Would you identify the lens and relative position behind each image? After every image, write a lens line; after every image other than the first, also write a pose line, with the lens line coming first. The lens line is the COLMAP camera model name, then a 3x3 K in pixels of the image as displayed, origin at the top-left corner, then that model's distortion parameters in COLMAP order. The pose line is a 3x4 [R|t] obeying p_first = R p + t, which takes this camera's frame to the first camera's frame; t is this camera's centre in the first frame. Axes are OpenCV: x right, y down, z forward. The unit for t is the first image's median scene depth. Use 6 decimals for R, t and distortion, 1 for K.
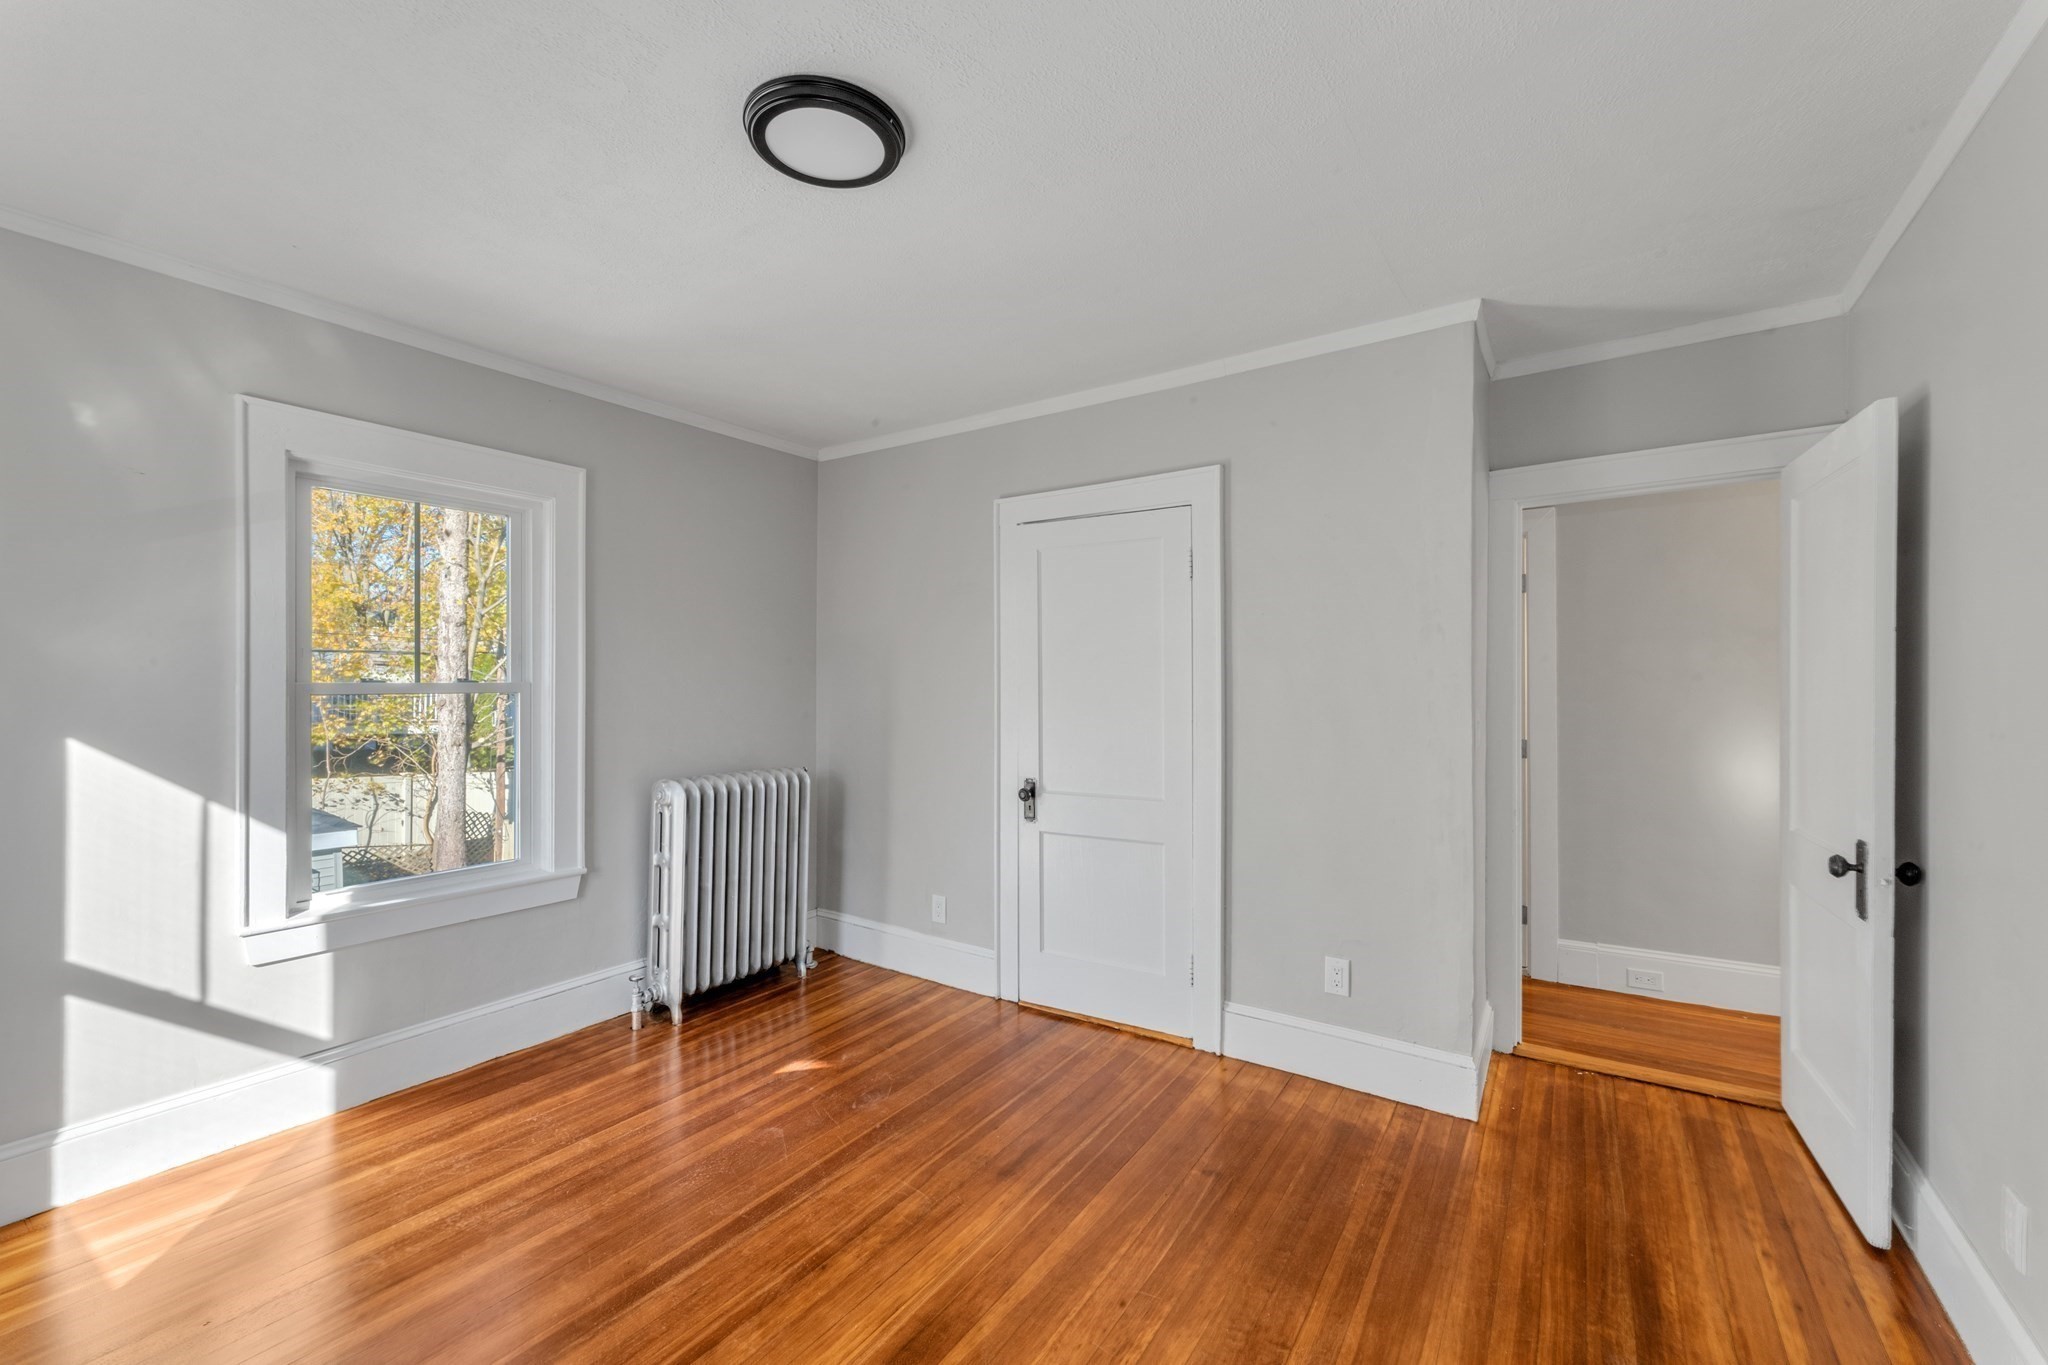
lens RADIAL K [[834.6, 0, 1023.3], [0, 834.6, 683.6], [0, 0, 1]] dist [-0.001169, -0.000908]
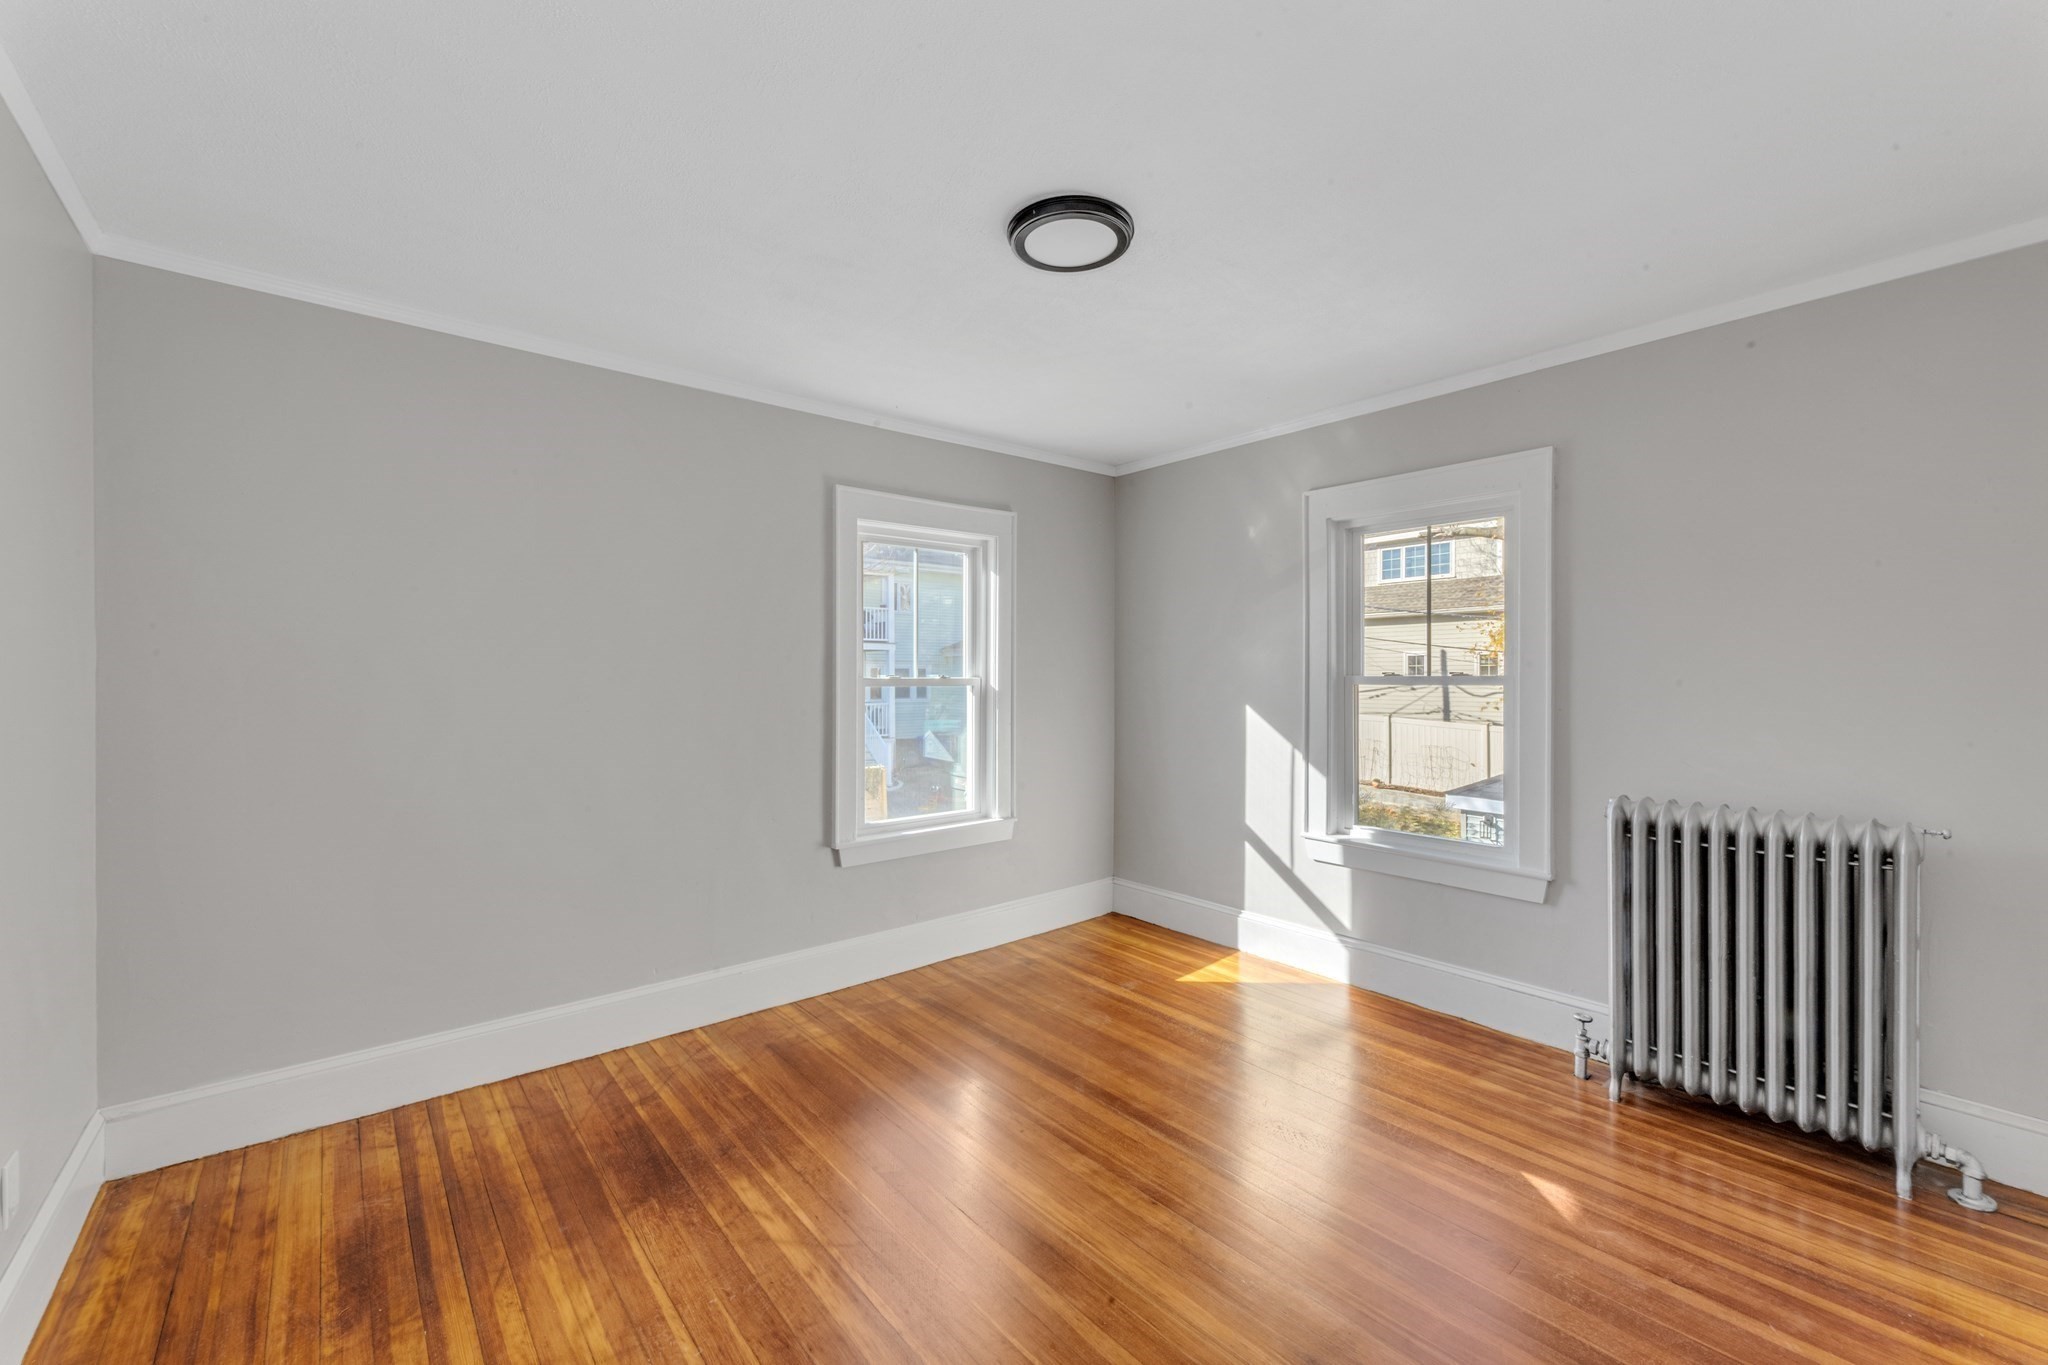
lens RADIAL K [[834.6, 0, 1024.7], [0, 834.6, 669.1], [0, 0, 1]] dist [-0.001169, -0.000908]
pose [[-0.289377, -0.005296, -0.957201, 0.667677], [0.002763, 0.999976, -0.006368, -0.004417], [0.957211, -0.004488, -0.289355, 0.881261]]
